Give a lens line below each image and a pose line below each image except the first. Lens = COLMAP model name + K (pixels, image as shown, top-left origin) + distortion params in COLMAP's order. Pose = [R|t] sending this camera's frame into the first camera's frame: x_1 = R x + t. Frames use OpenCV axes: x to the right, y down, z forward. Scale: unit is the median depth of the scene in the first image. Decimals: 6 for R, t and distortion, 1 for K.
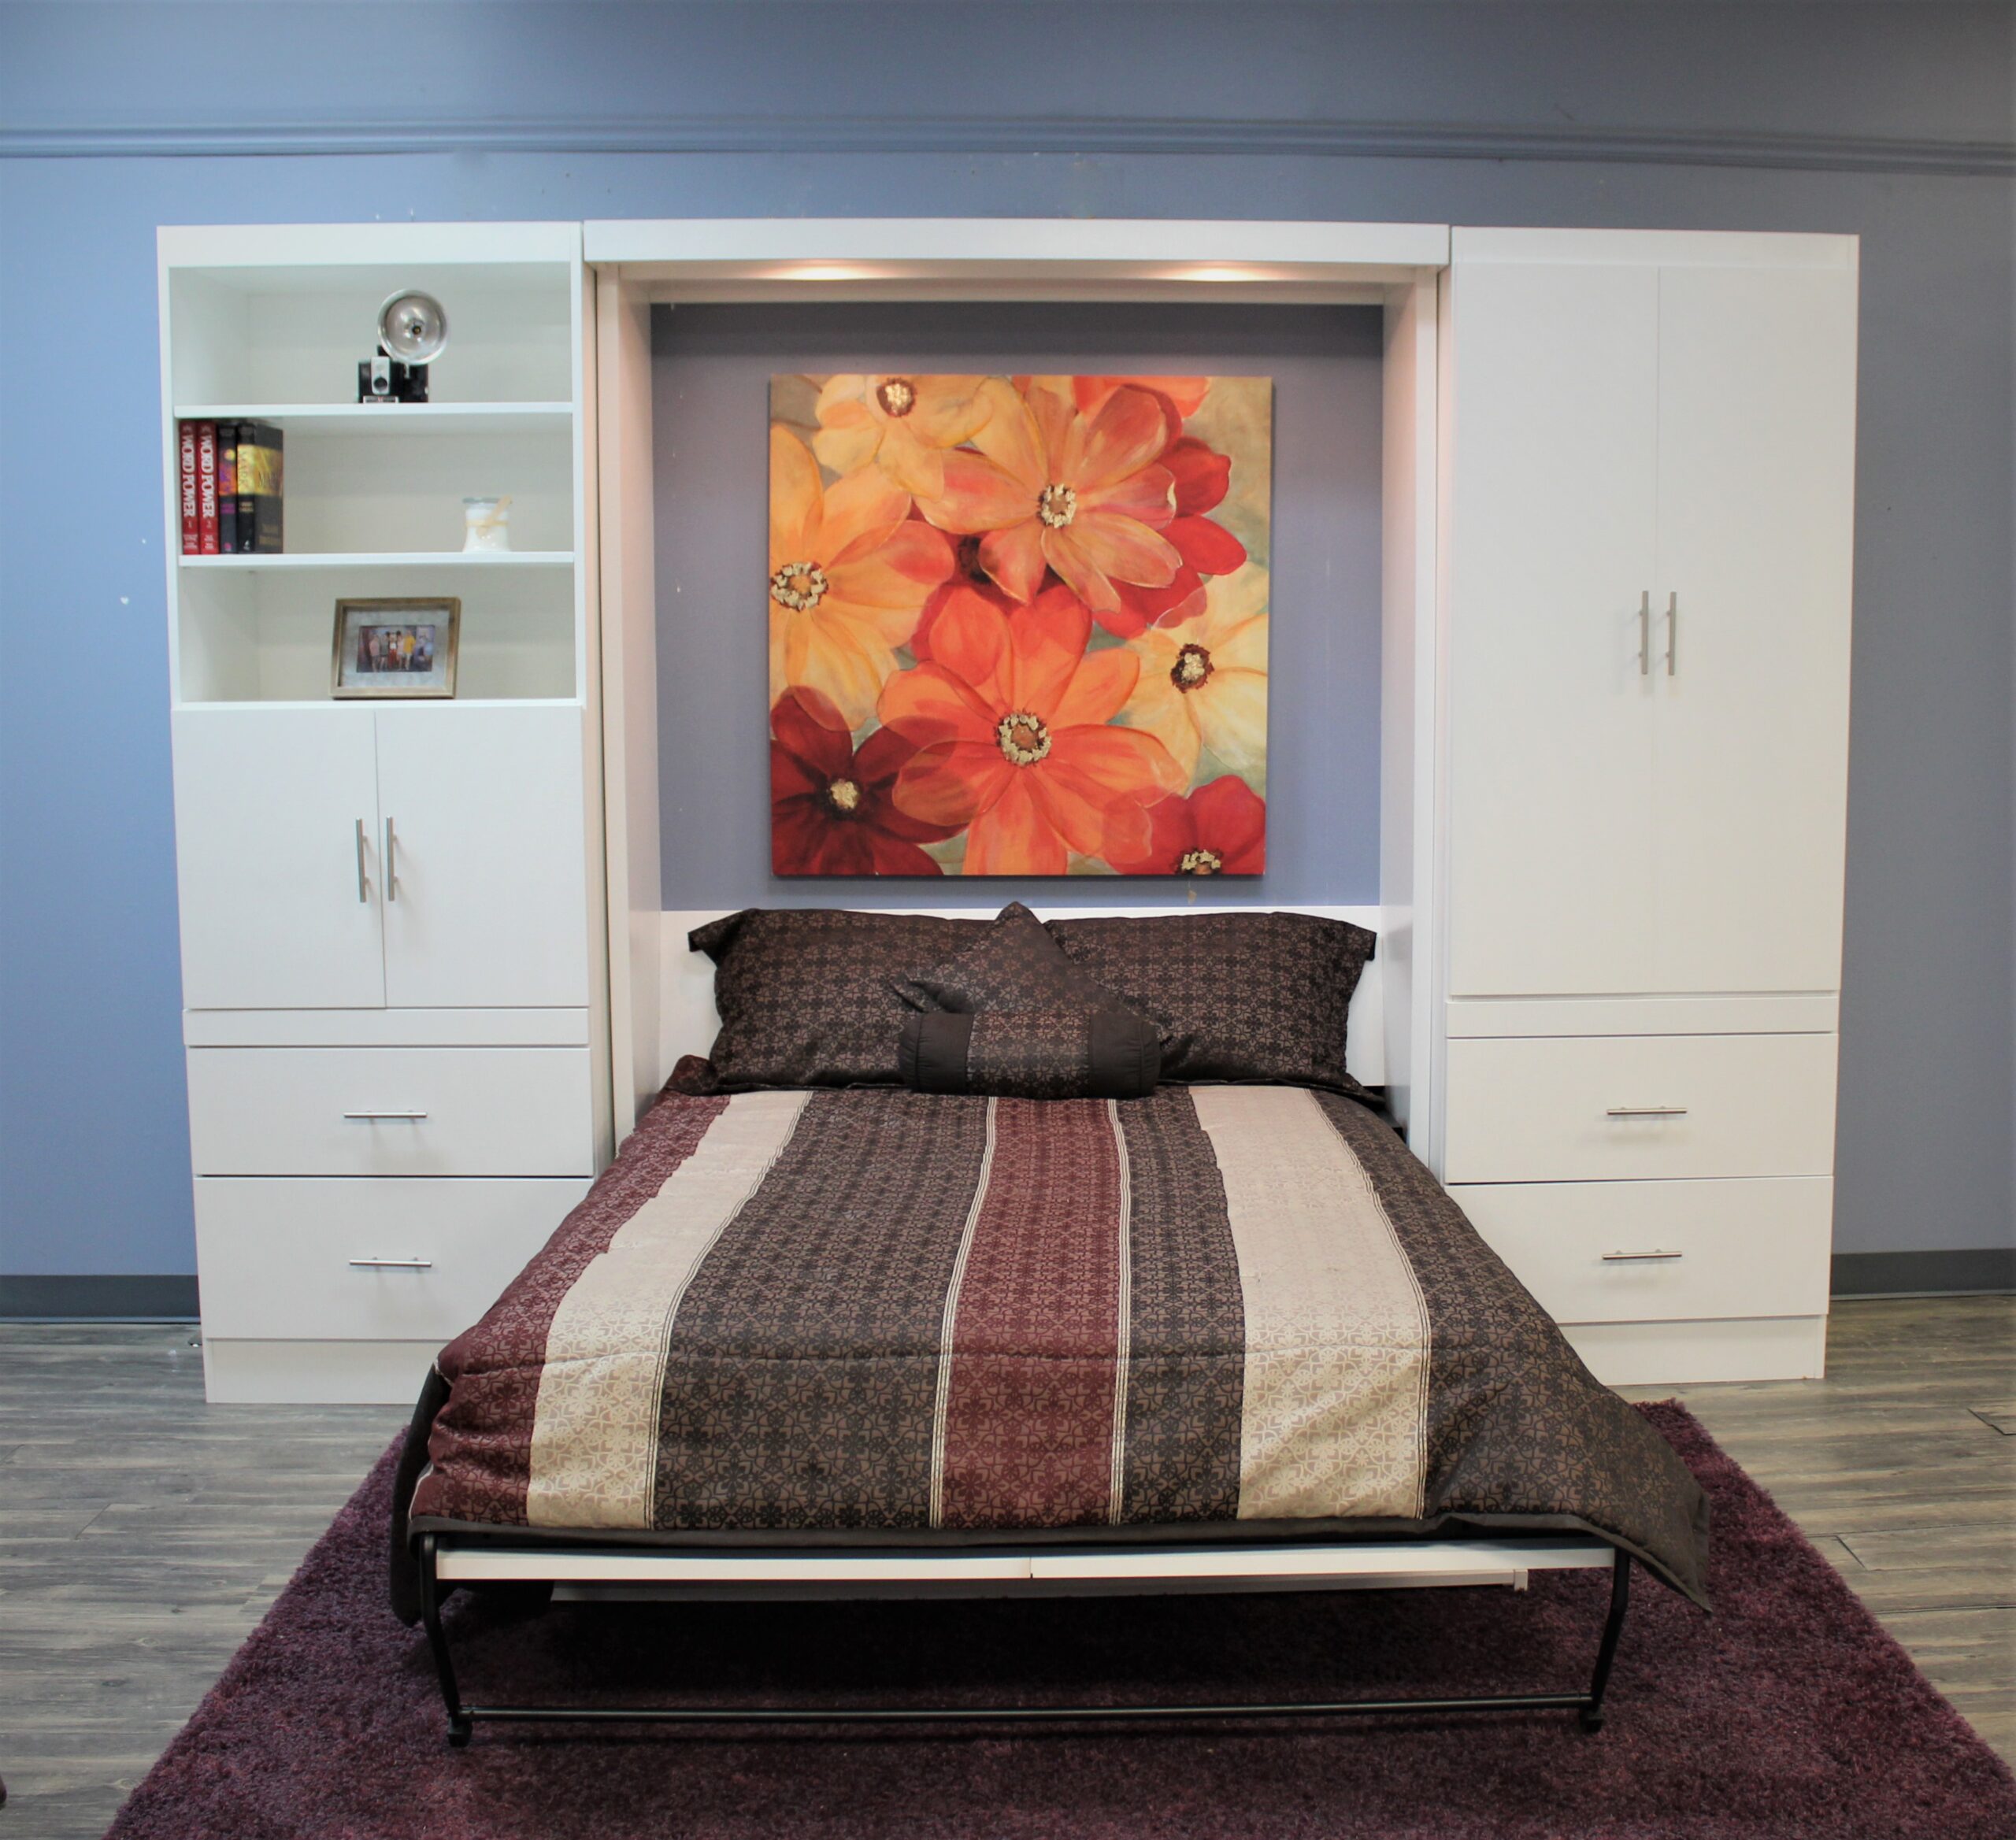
lens RADIAL K [[2442.0, 0, 1087.5], [0, 2442.0, 914.2], [0, 0, 1]] dist [-0.102719, 0.000000]
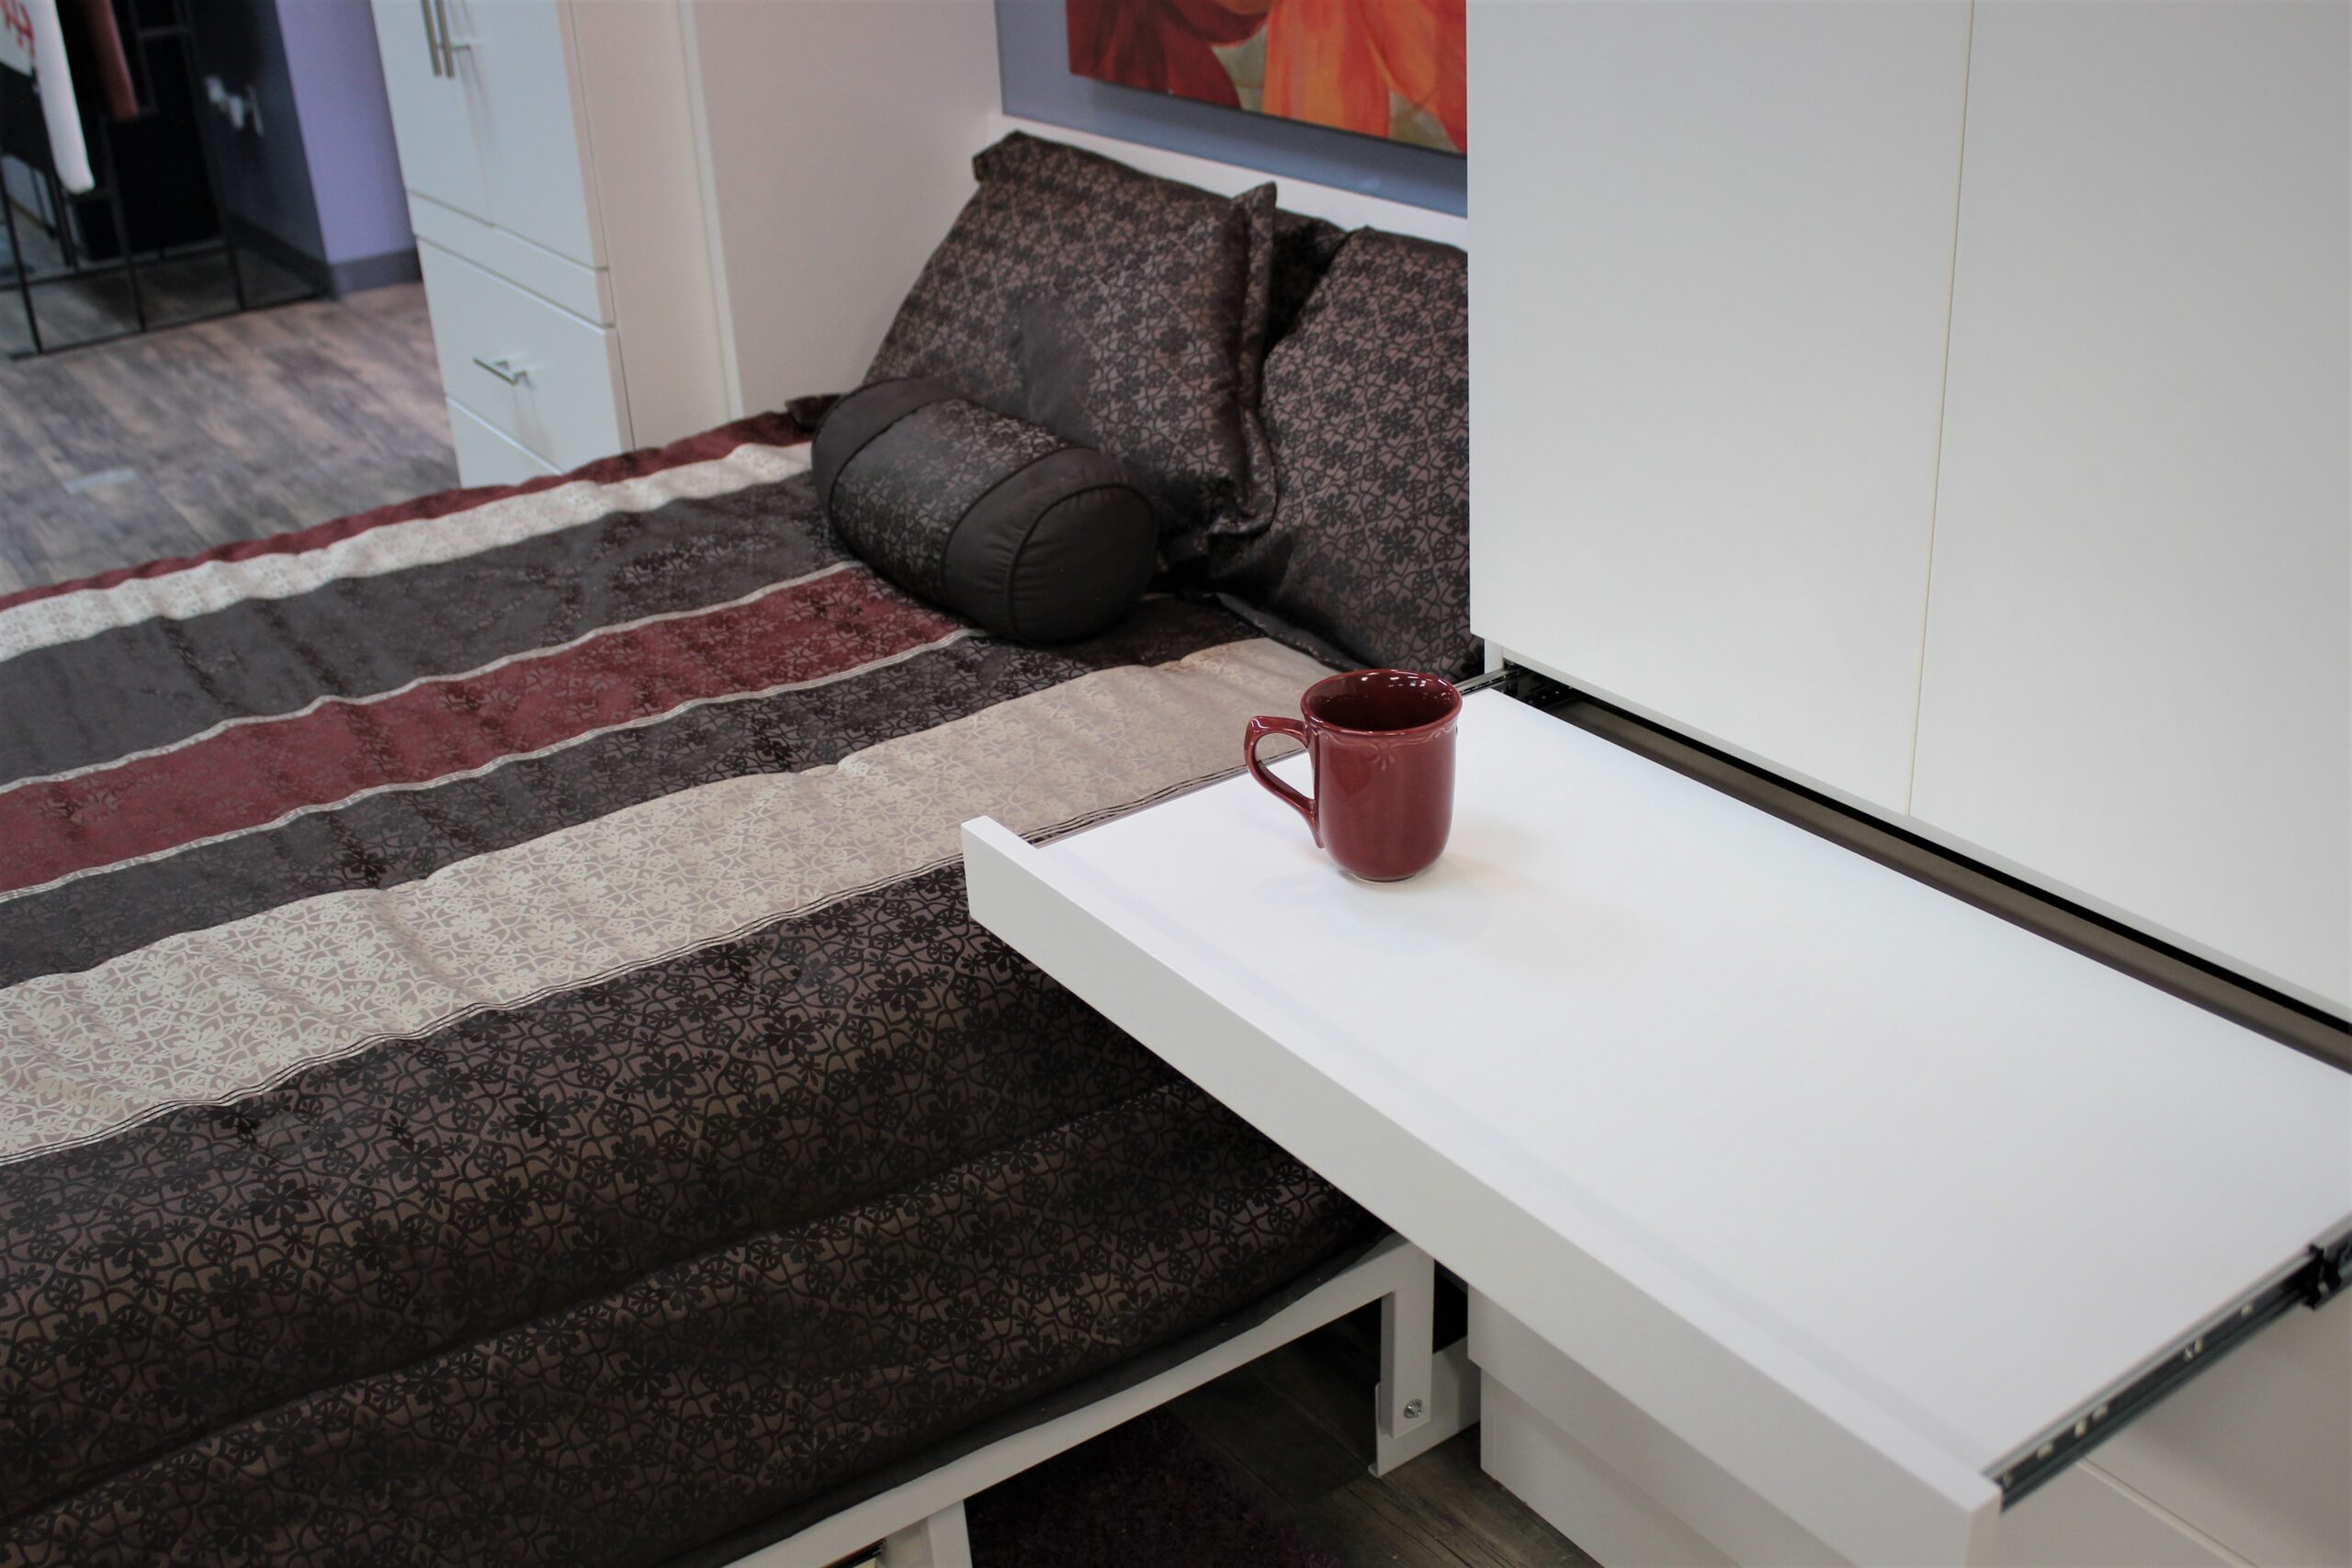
lens RADIAL K [[2340.1, 0, 1182.9], [0, 2340.1, 785.8], [0, 0, 1]] dist [-0.117851, 0.000000]
pose [[0.525628, 0.350693, -0.775068, 0.414328], [-0.049000, 0.922046, 0.383965, -0.080645], [0.849302, -0.163845, 0.501837, 0.789338]]
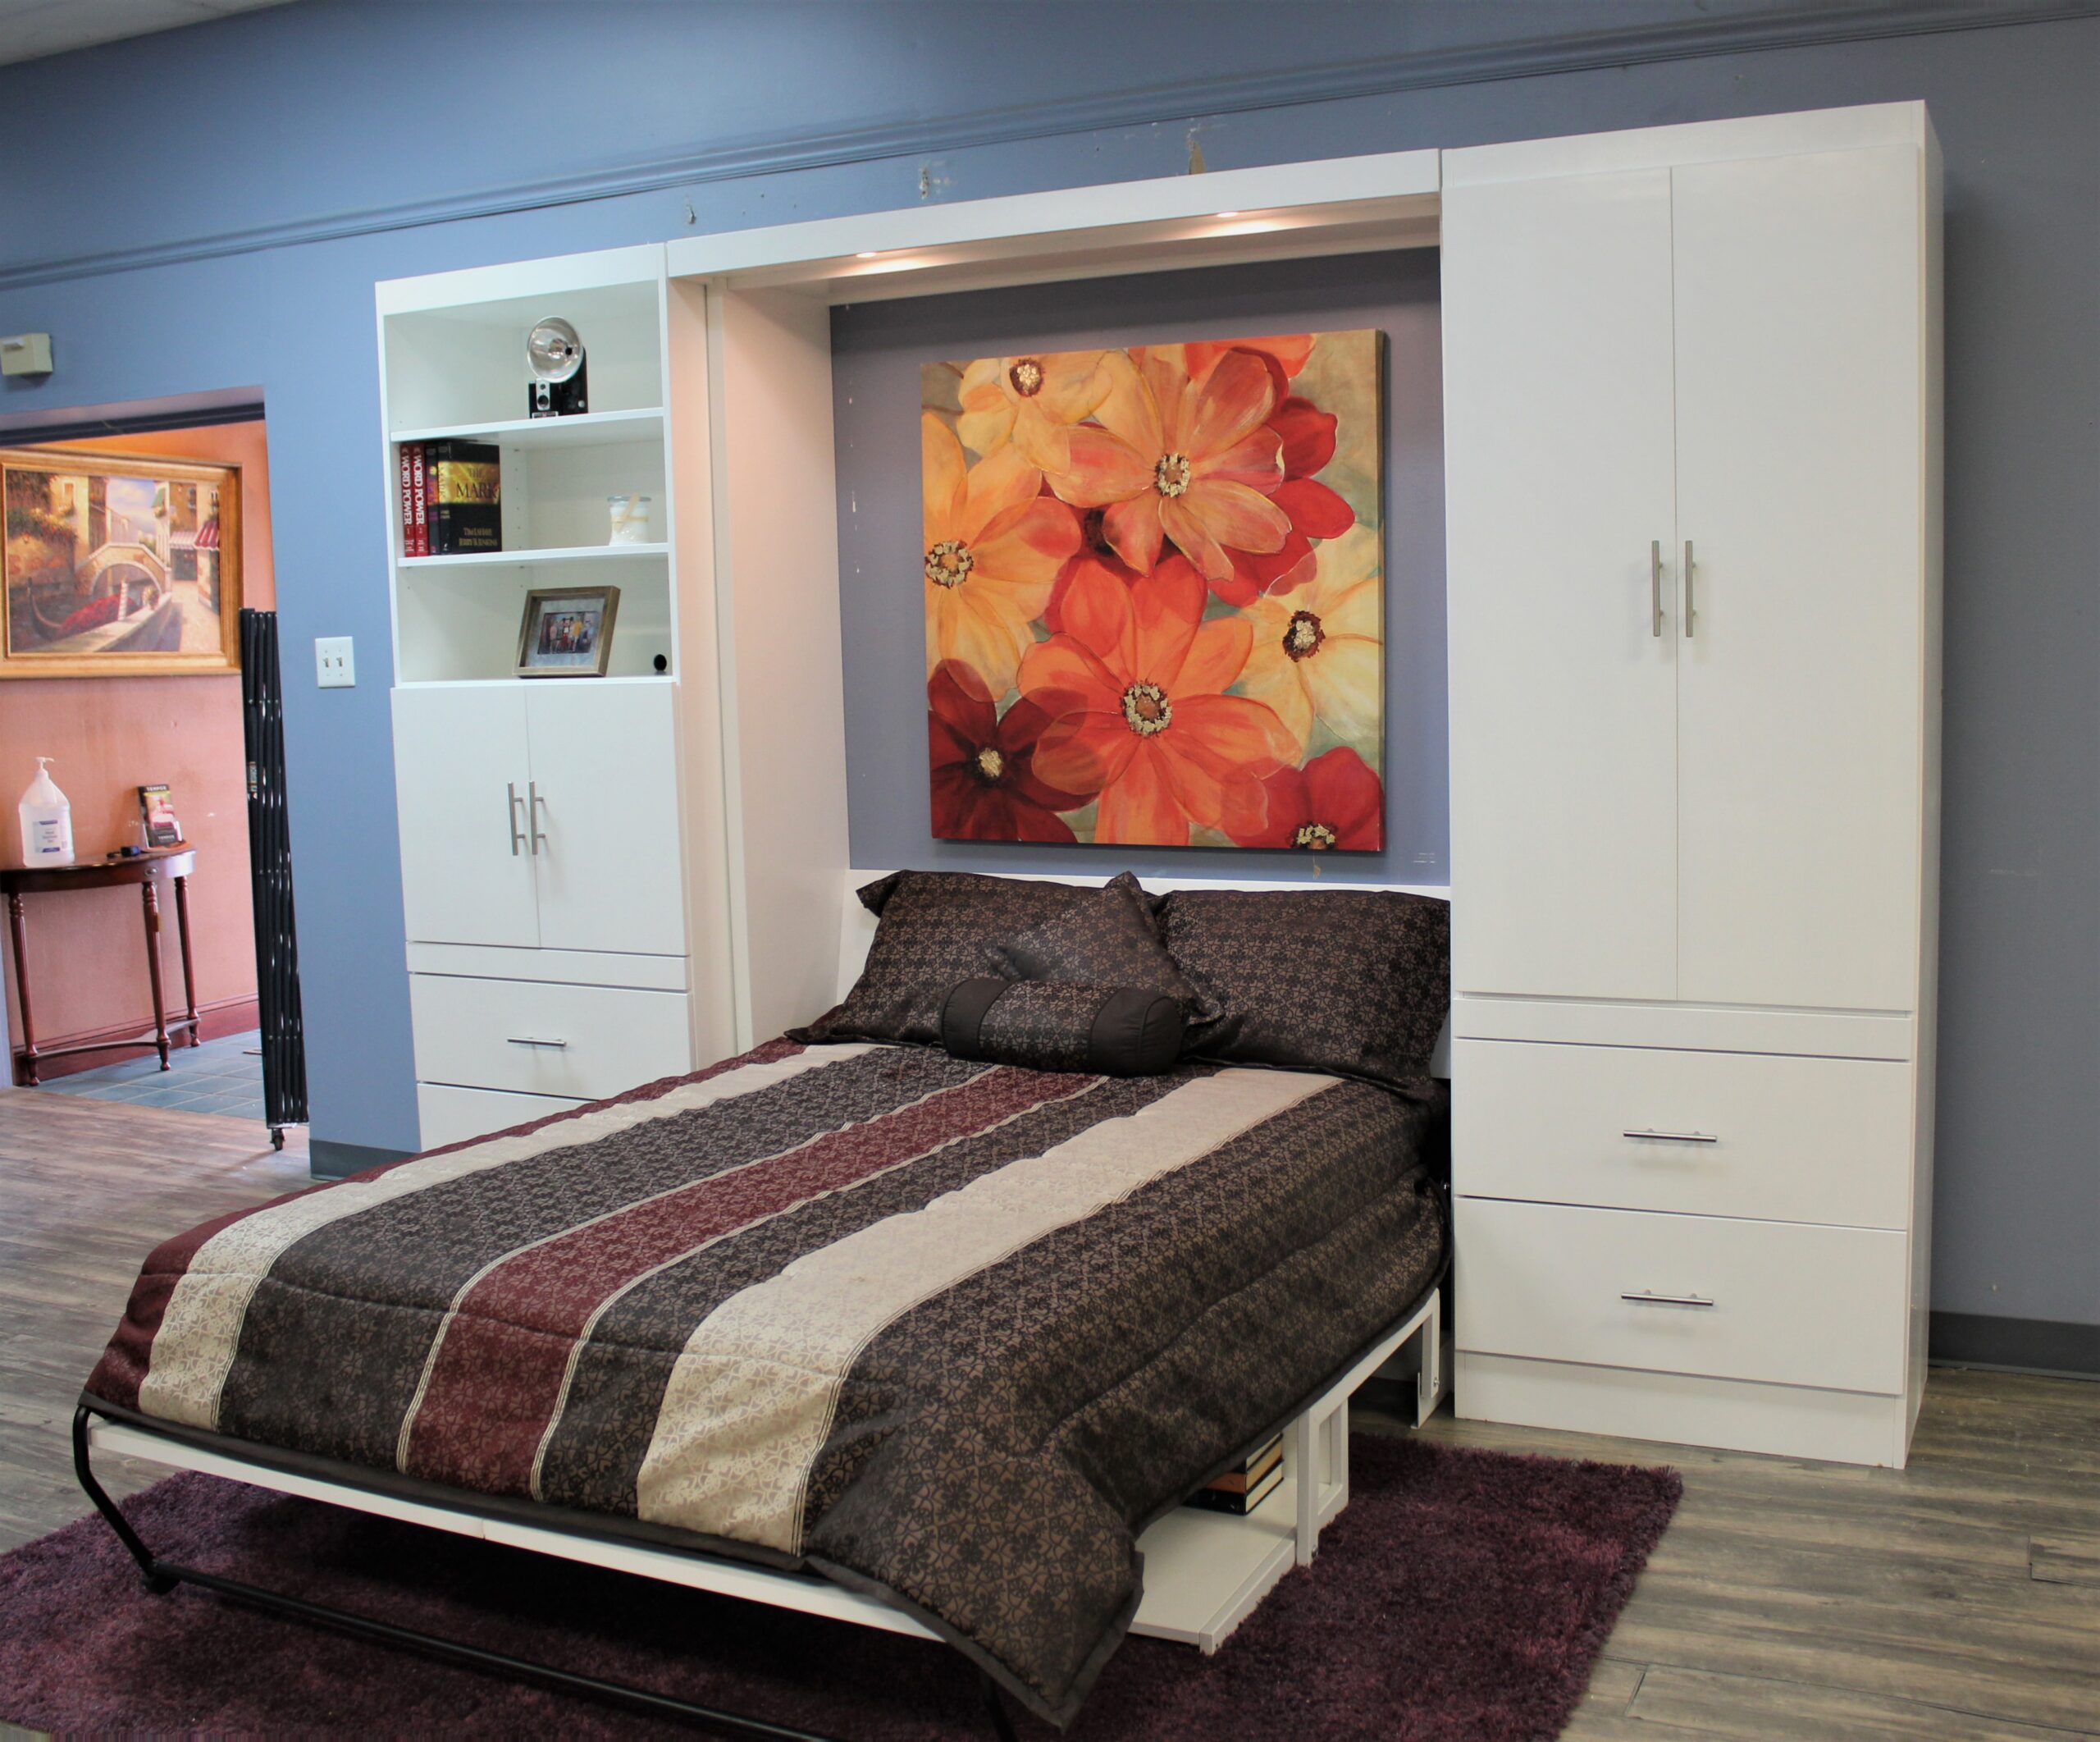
lens RADIAL K [[2216.2, 0, 1054.9], [0, 2216.2, 860.5], [0, 0, 1]] dist [-0.098404, 0.000000]
pose [[0.875757, 0.030707, -0.481775, 0.420041], [-0.027738, 0.999527, 0.013286, -0.022863], [0.481955, 0.001728, 0.876194, 0.202492]]
